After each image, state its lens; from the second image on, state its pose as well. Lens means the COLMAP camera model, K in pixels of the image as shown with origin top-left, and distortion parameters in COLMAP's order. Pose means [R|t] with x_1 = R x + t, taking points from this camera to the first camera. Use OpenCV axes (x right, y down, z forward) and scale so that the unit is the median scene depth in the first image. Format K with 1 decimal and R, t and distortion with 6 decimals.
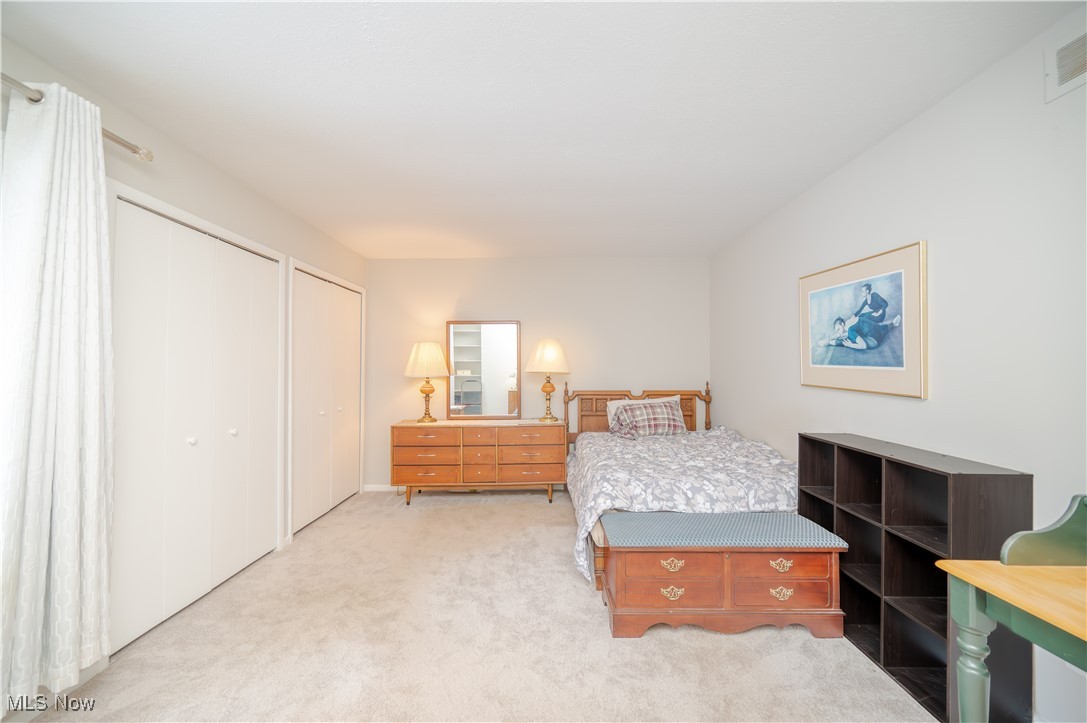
lens RADIAL K [[433.2, 0, 543.3], [0, 433.2, 363.8], [0, 0, 1]] dist [-0.001124, 0.000787]
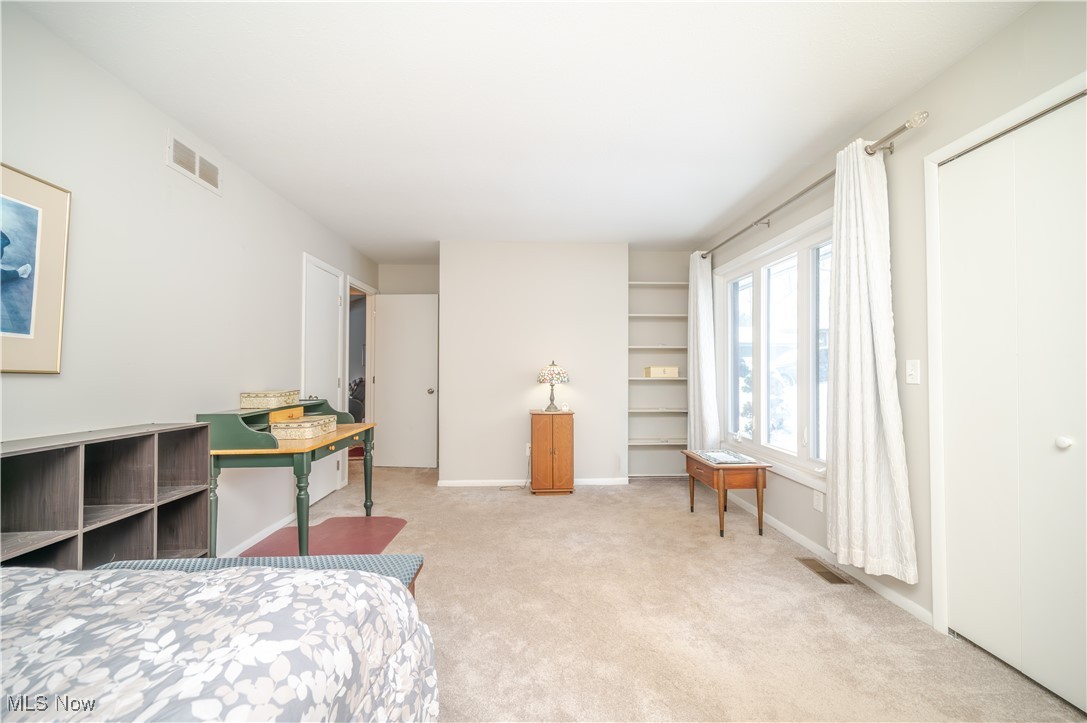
lens RADIAL K [[433.2, 0, 542.9], [0, 433.2, 363.8], [0, 0, 1]] dist [-0.001124, 0.000787]
pose [[-0.999299, 0.004118, -0.037208, -0.034519], [0.004934, 0.999749, -0.021876, 0.079694], [0.037108, -0.022044, -0.999068, 1.779060]]
